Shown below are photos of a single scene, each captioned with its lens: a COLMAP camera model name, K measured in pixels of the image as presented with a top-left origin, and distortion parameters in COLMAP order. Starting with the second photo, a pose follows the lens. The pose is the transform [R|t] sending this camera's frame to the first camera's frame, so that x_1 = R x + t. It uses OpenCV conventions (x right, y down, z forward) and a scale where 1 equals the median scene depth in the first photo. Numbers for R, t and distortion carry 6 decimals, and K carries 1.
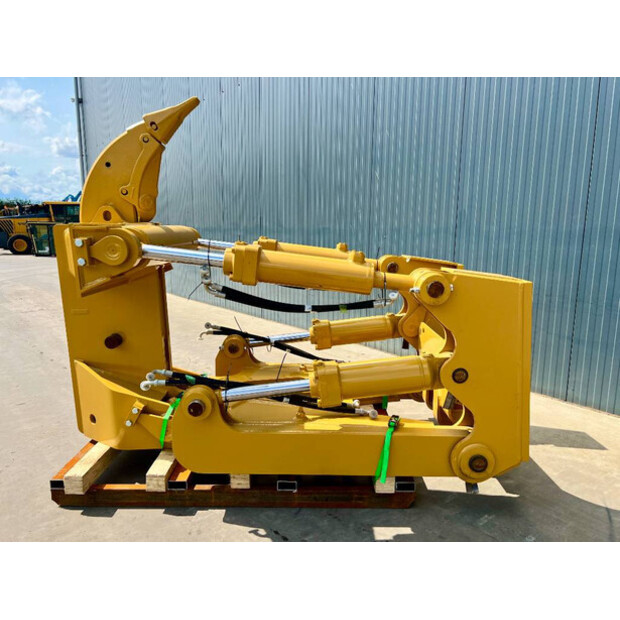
lens RADIAL K [[472.4, 0, 309.8], [0, 472.4, 310.0], [0, 0, 1]] dist [0.051937, -0.060673]
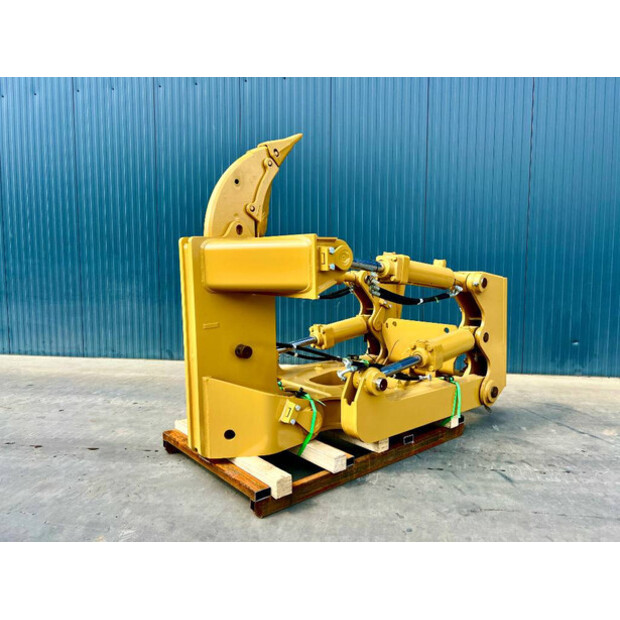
lens RADIAL K [[472.4, 0, 305.8], [0, 472.4, 310.9], [0, 0, 1]] dist [0.051937, -0.060673]
pose [[0.758749, -0.064860, 0.648145, -1.080879], [0.115423, 0.992672, -0.035782, 0.033015], [-0.641075, 0.101960, 0.760676, 0.153166]]
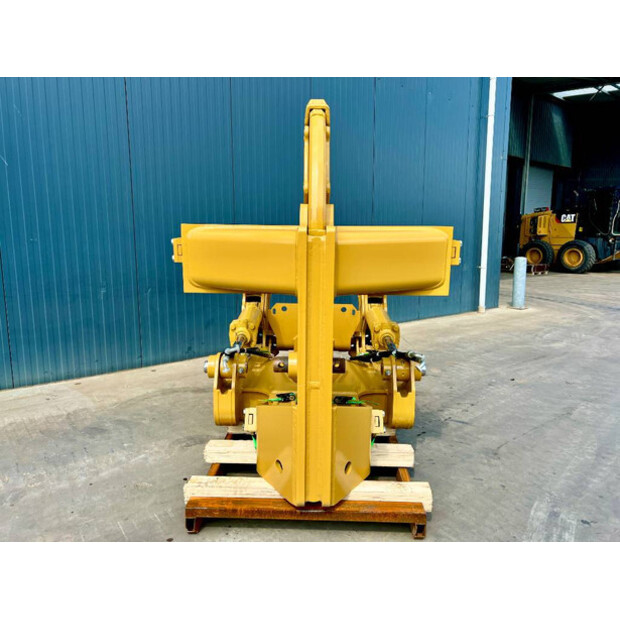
lens RADIAL K [[472.4, 0, 307.0], [0, 472.4, 304.9], [0, 0, 1]] dist [0.051937, -0.060673]
pose [[0.024350, -0.151366, 0.988178, -1.277057], [0.172785, 0.974232, 0.144972, -0.116058], [-0.984659, 0.167212, 0.049876, 0.792552]]
